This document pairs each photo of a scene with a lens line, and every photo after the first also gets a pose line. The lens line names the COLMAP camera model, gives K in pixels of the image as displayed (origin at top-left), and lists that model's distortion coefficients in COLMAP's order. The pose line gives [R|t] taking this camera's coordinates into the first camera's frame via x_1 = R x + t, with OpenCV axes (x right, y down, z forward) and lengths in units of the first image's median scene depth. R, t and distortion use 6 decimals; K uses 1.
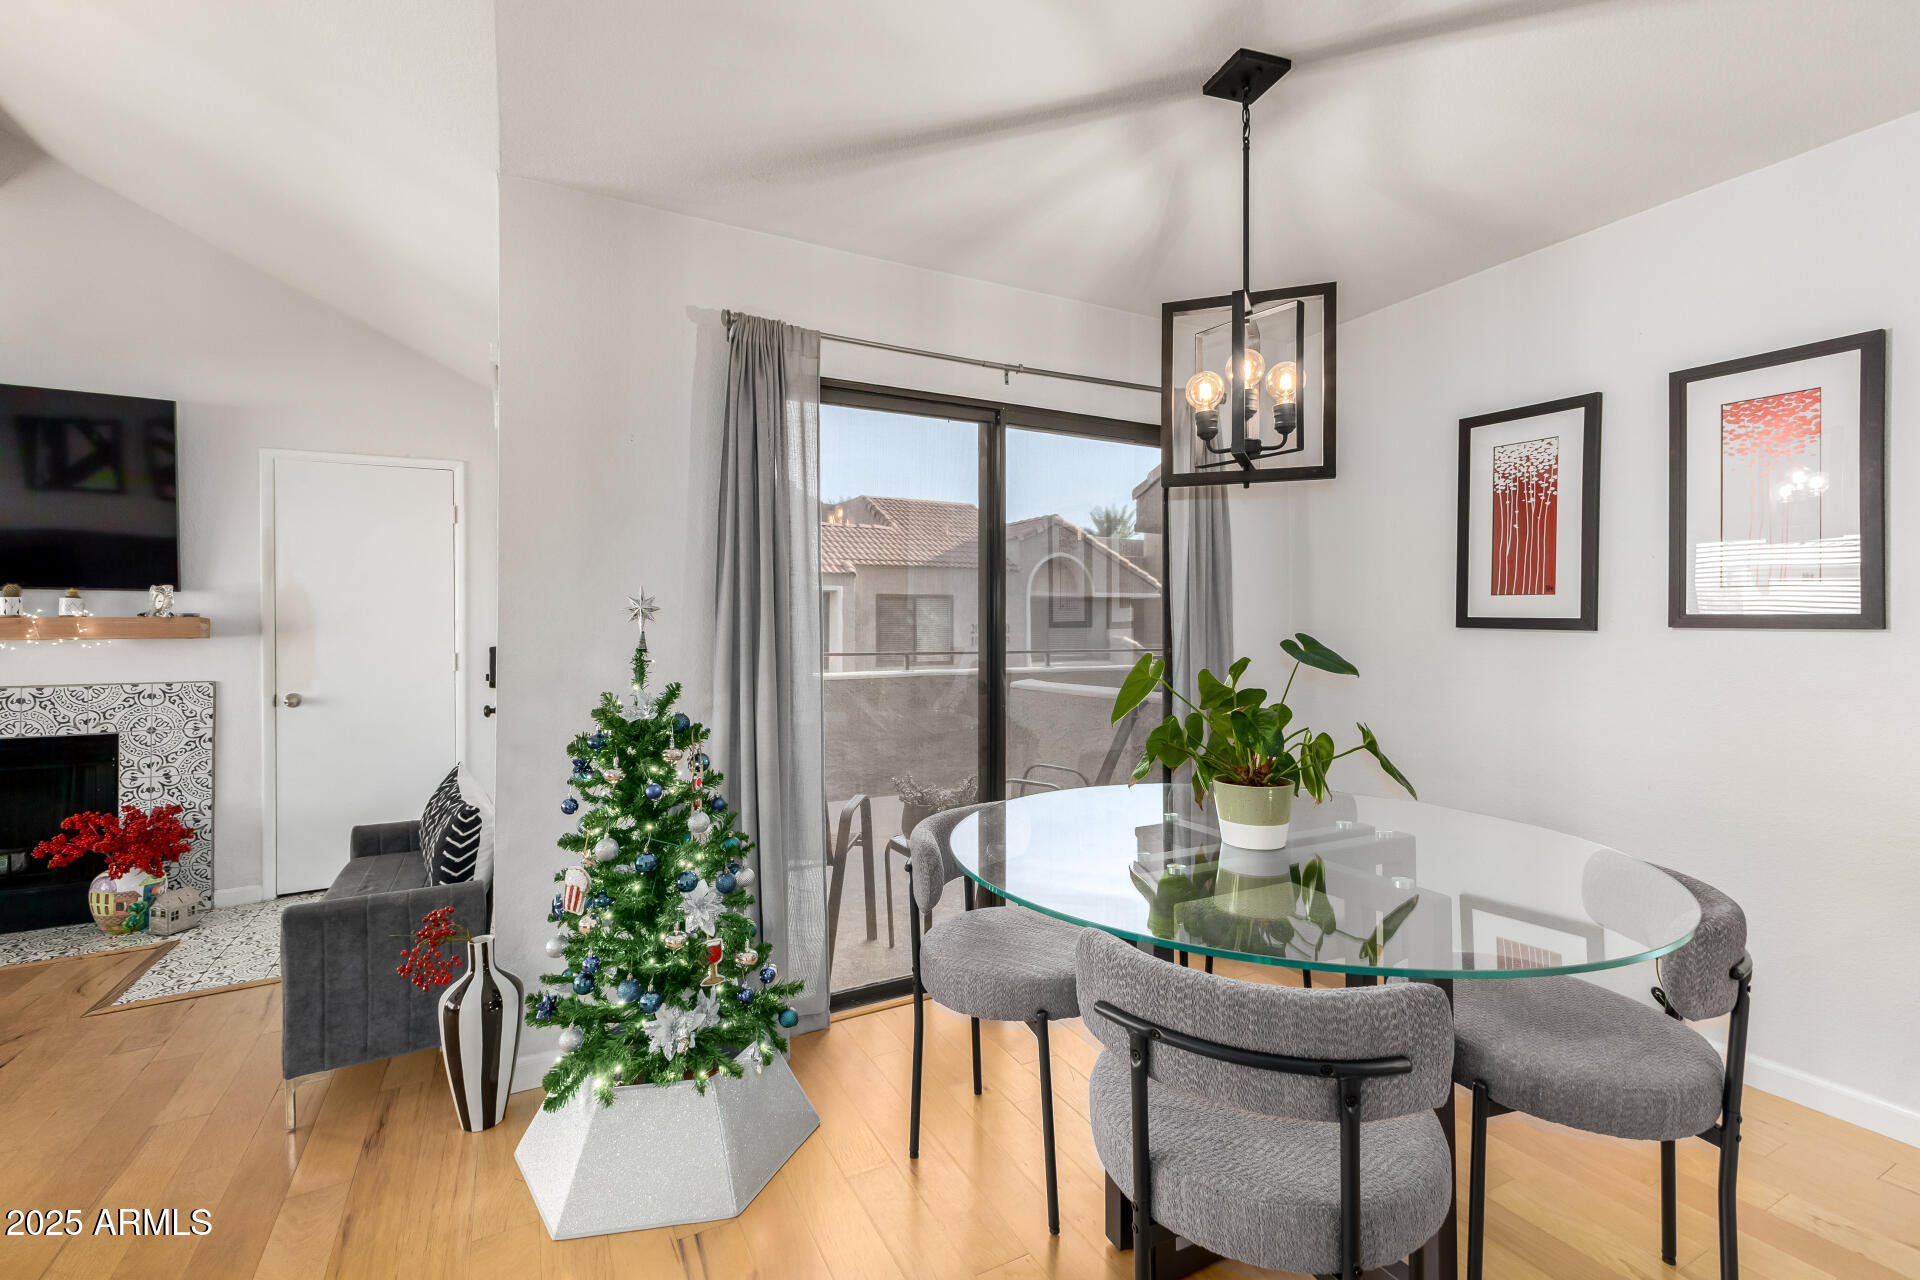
lens RADIAL K [[826.8, 0, 927.1], [0, 826.8, 617.8], [0, 0, 1]] dist [0.011097, -0.002584]
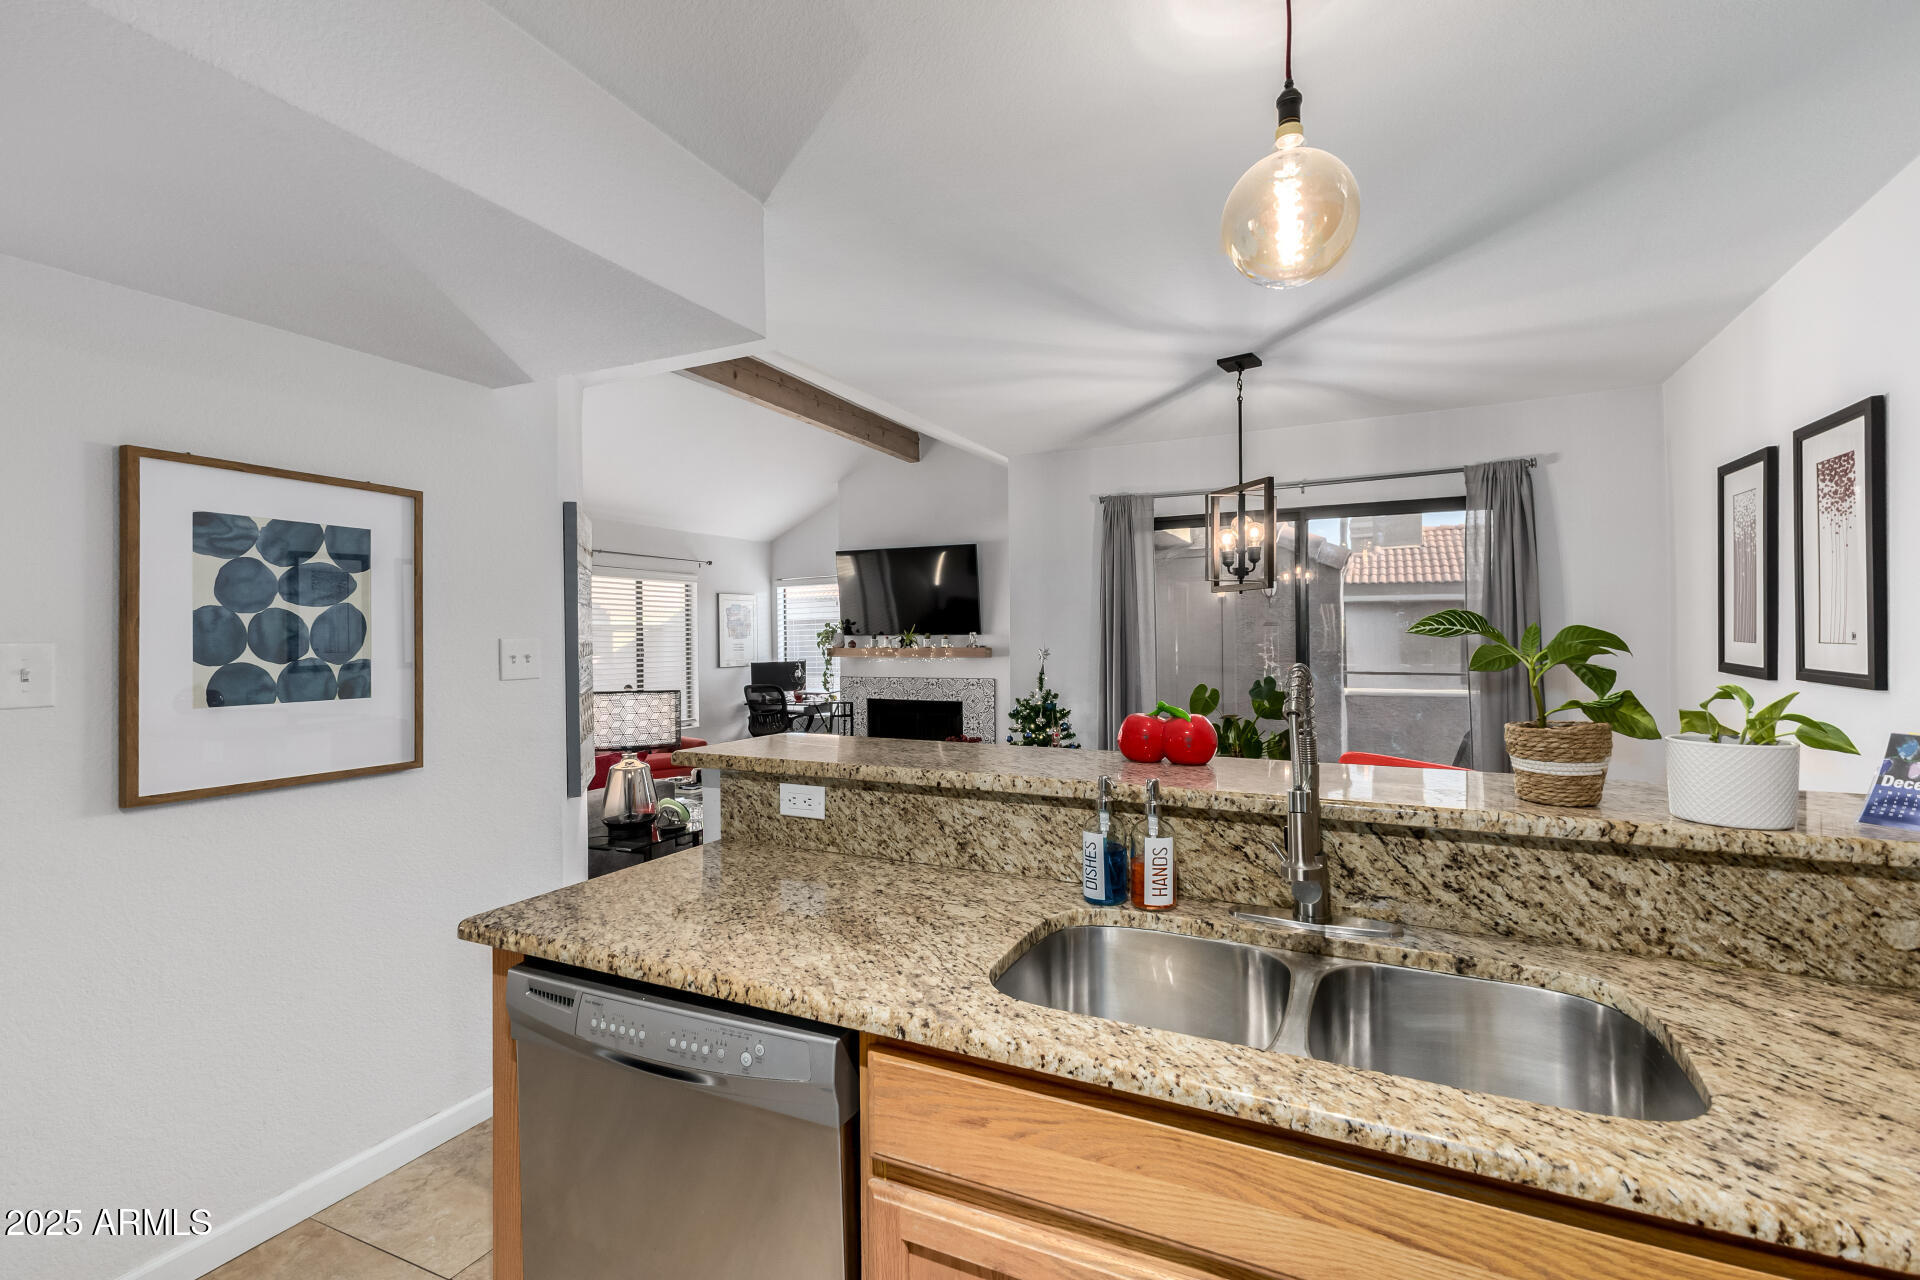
lens RADIAL K [[826.8, 0, 1055.8], [0, 826.8, 638.7], [0, 0, 1]] dist [0.011097, -0.002584]
pose [[0.681979, 0.000931, -0.731371, 0.759307], [0.013121, 0.999823, 0.013508, -0.048282], [0.731254, -0.018808, 0.681846, -0.272692]]
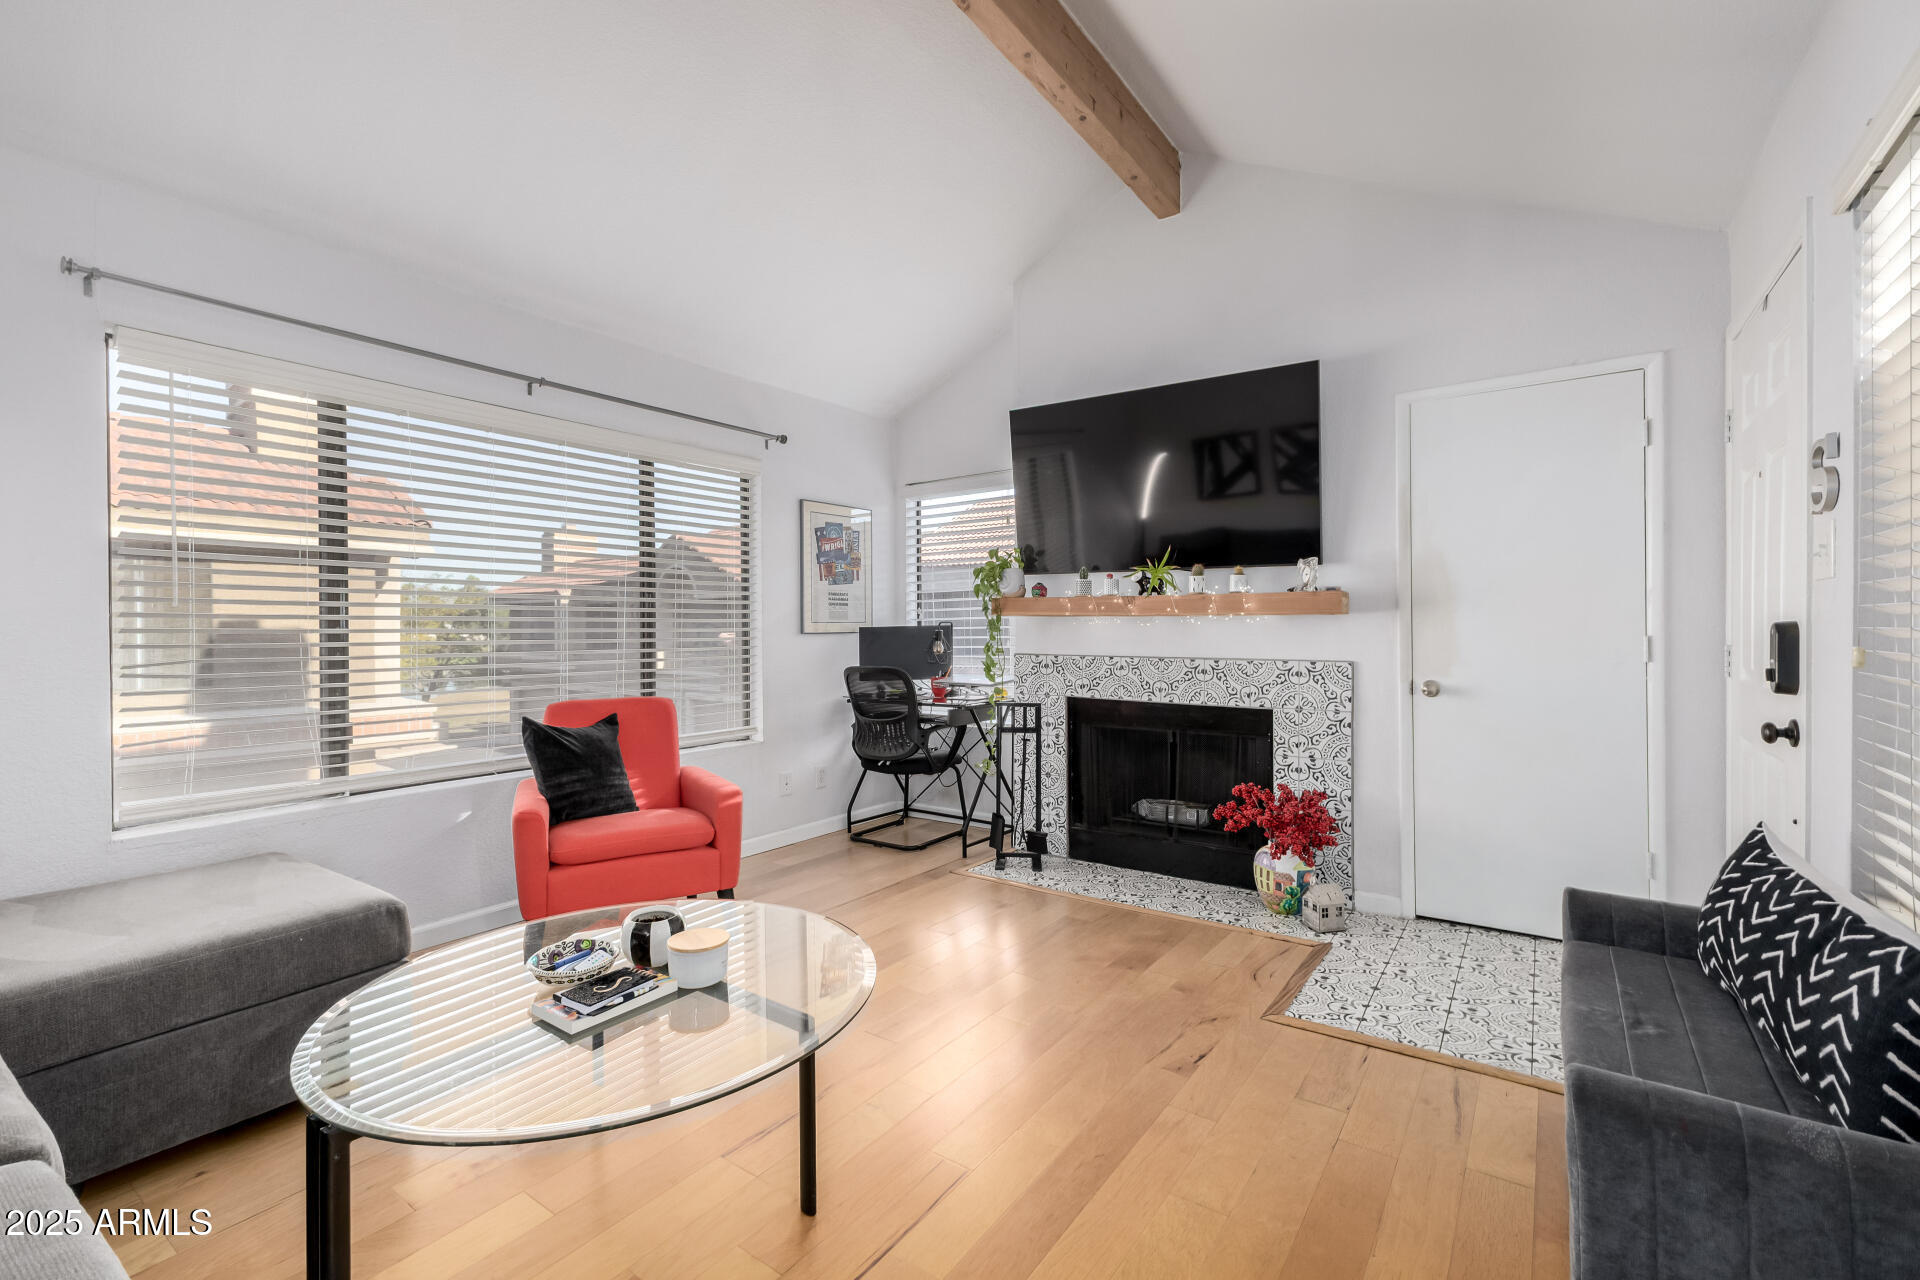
lens RADIAL K [[826.8, 0, 977.5], [0, 826.8, 630.0], [0, 0, 1]] dist [0.011097, -0.002584]
pose [[0.473596, 0.008727, -0.880699, -0.268538], [0.011519, 0.999804, 0.016101, 0.023872], [0.880667, -0.017770, 0.473403, 0.223101]]
